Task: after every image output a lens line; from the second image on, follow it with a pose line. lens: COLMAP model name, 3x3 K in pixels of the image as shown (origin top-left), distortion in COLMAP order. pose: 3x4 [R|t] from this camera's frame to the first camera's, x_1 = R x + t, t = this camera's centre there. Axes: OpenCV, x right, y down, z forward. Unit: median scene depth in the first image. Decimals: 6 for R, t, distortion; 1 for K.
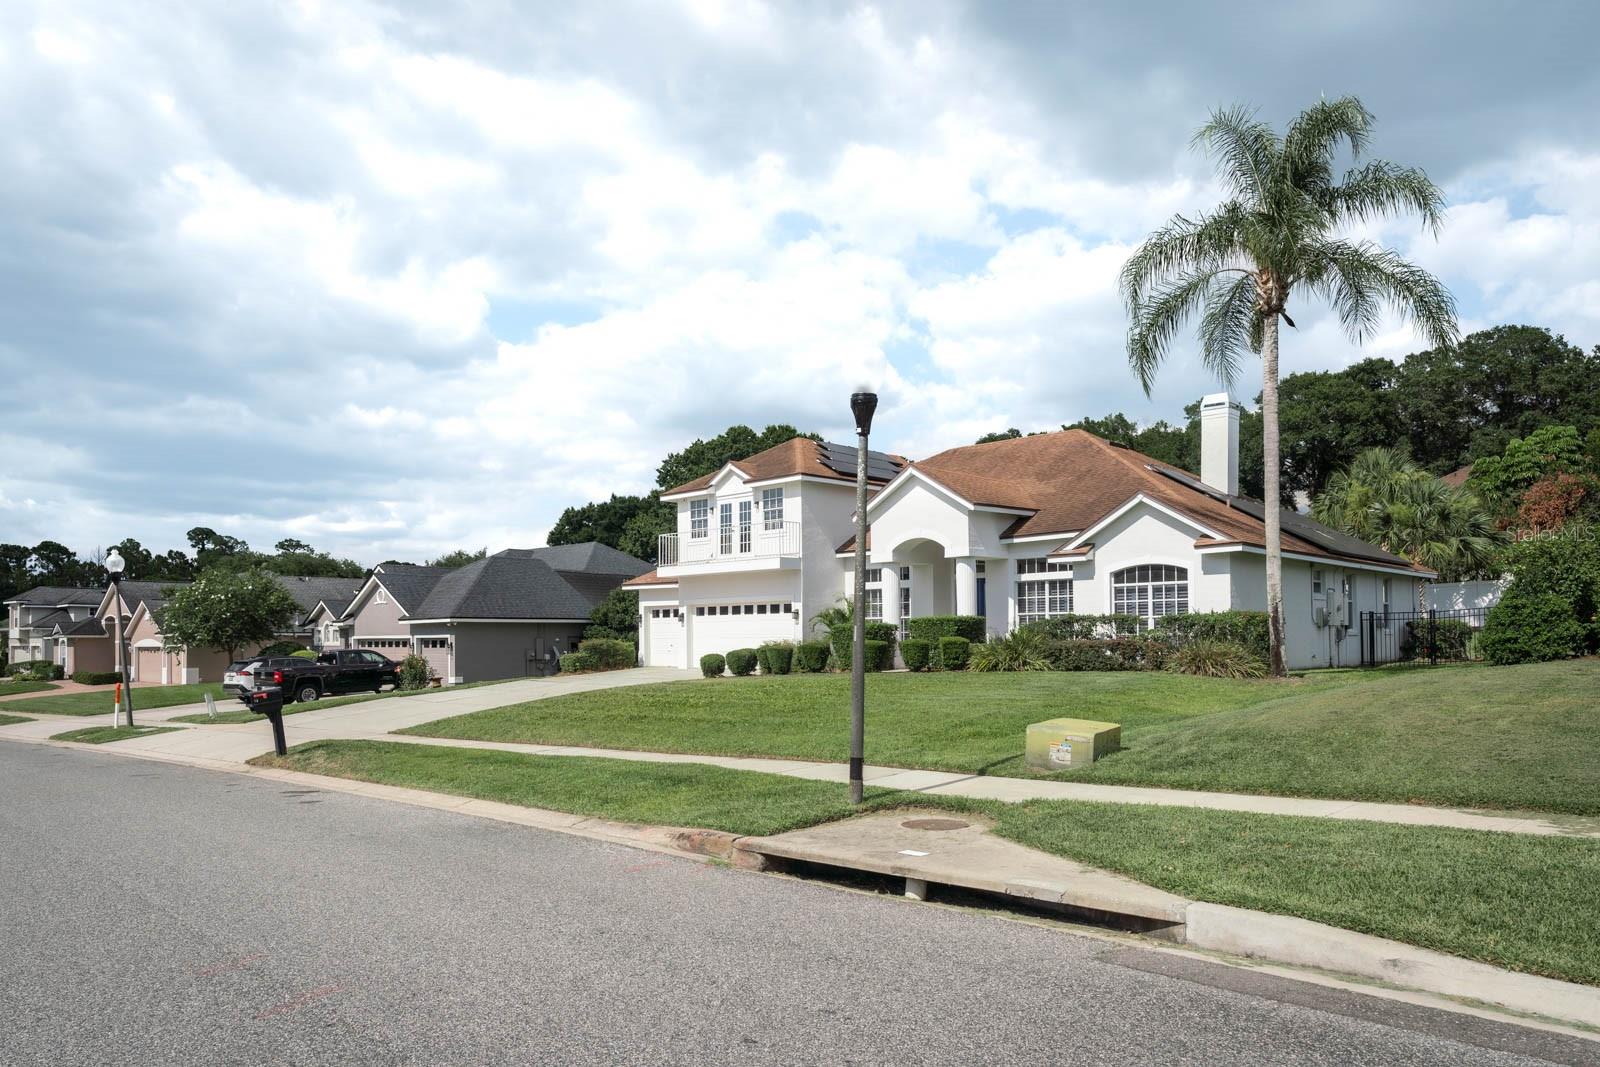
lens RADIAL K [[1032.1, 0, 794.3], [0, 1032.1, 618.7], [0, 0, 1]] dist [-0.006081, -0.001150]
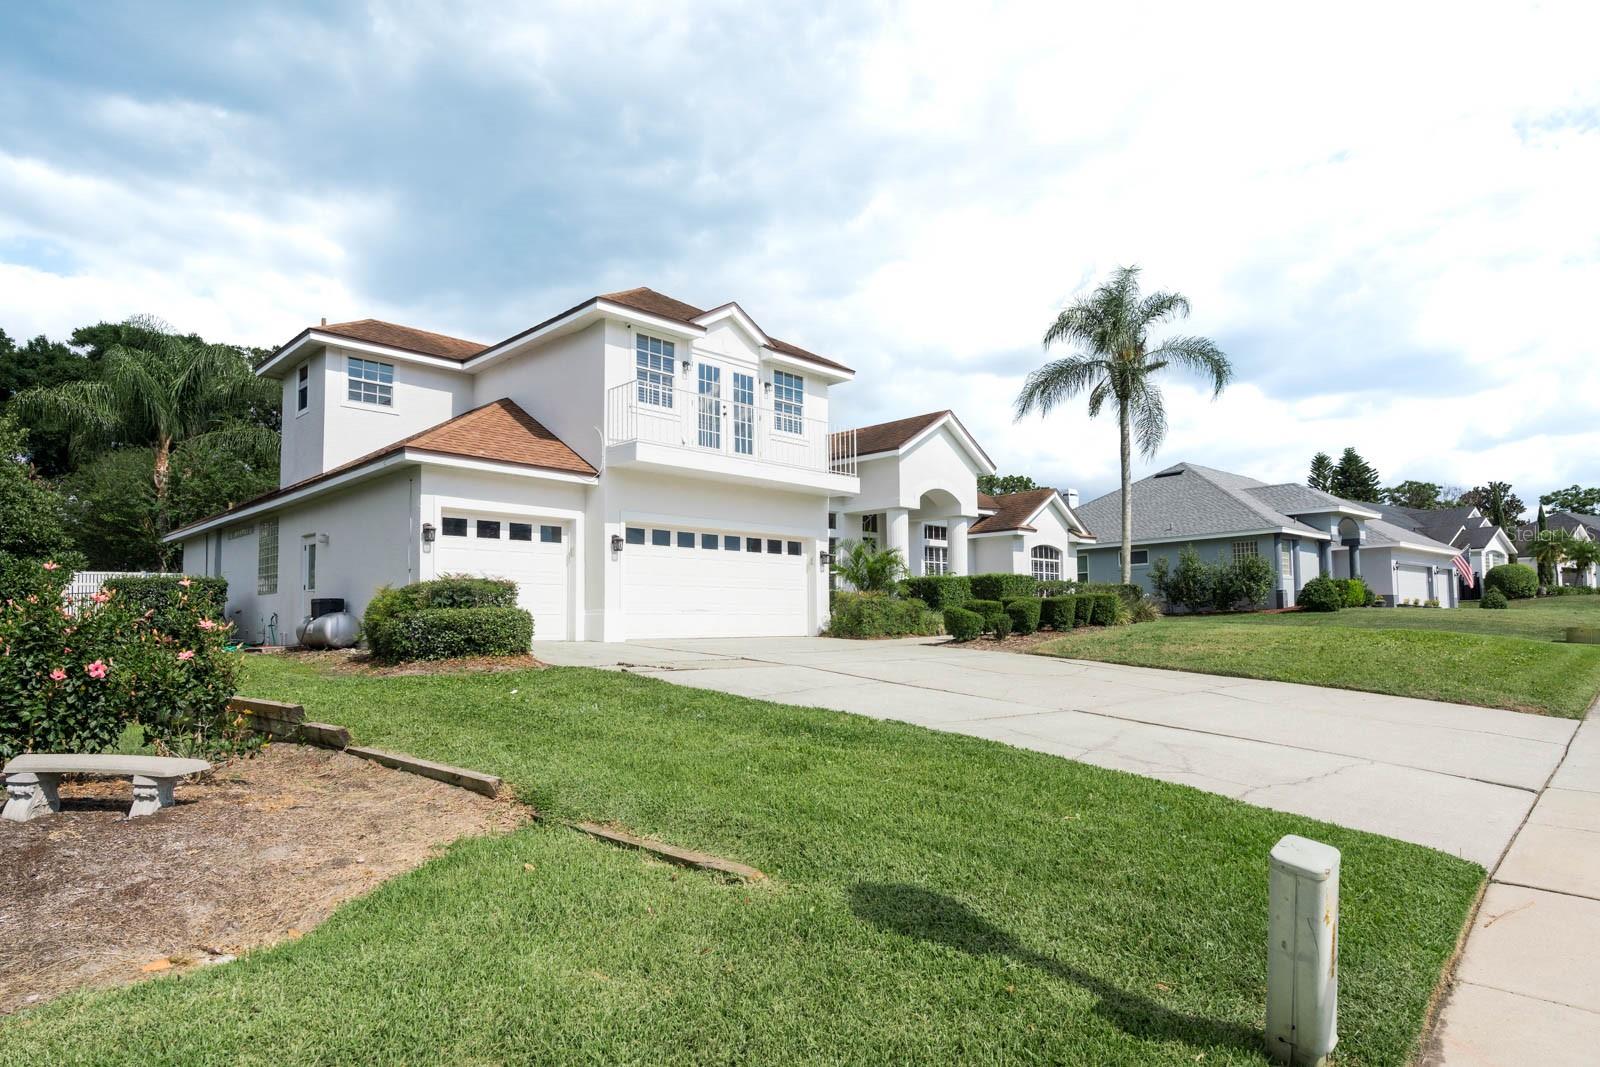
lens RADIAL K [[903.0, 0, 797.8], [0, 903.0, 619.3], [0, 0, 1]] dist [-0.006034, -0.000096]
pose [[0.021614, 0.017263, 0.999617, -0.635117], [-0.007387, 0.999826, -0.017107, 0.050052], [-0.999739, -0.007014, 0.021738, 1.005487]]
